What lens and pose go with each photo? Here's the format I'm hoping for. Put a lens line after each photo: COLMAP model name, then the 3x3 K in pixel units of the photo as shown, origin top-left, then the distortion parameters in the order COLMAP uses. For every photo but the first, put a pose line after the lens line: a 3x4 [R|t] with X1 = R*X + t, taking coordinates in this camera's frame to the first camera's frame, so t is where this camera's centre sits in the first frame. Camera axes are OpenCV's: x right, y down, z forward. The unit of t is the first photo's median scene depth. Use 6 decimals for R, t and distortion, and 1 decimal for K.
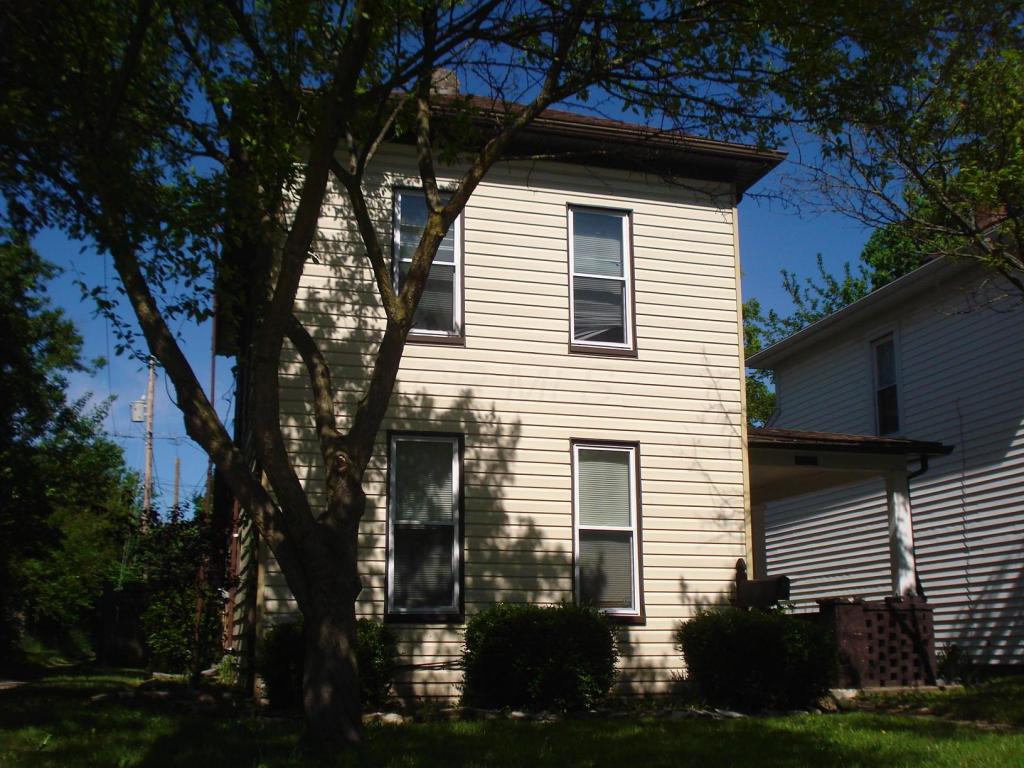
lens RADIAL K [[1153.1, 0, 514.5], [0, 1153.1, 388.6], [0, 0, 1]] dist [-0.101143, 0.000000]
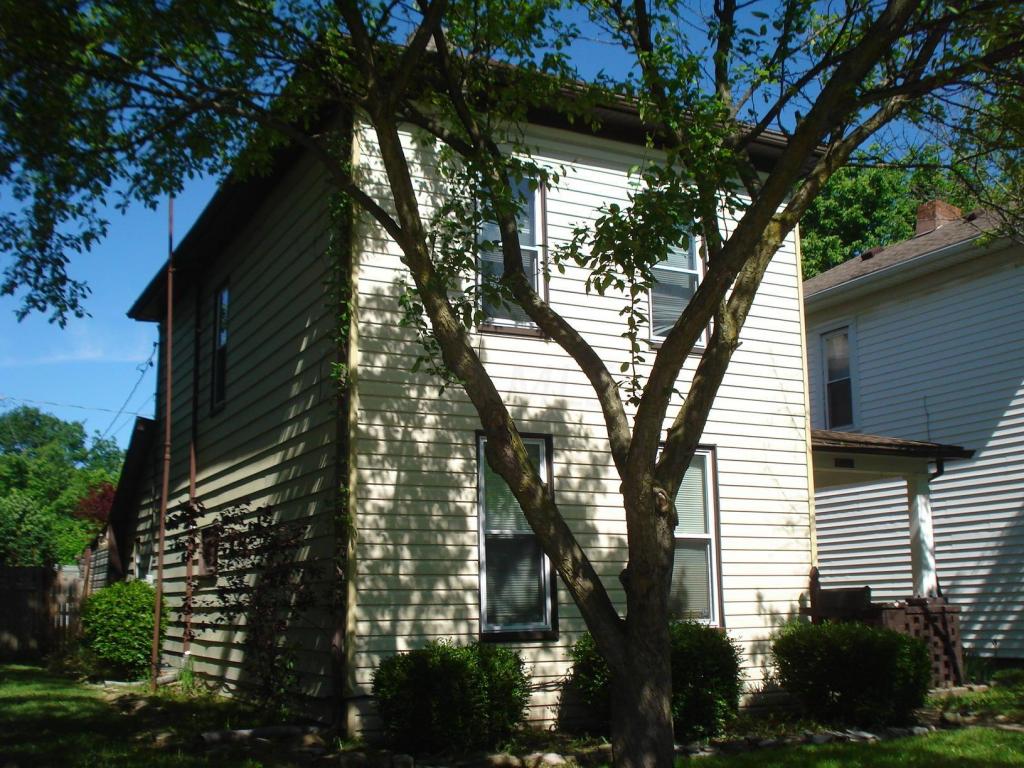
lens RADIAL K [[1153.1, 0, 510.4], [0, 1153.1, 382.8], [0, 0, 1]] dist [-0.101143, 0.000000]
pose [[0.980346, 0.028208, 0.195259, -0.253494], [-0.033936, 0.999084, 0.026053, -0.025314], [-0.194345, -0.032167, 0.980406, 0.098911]]
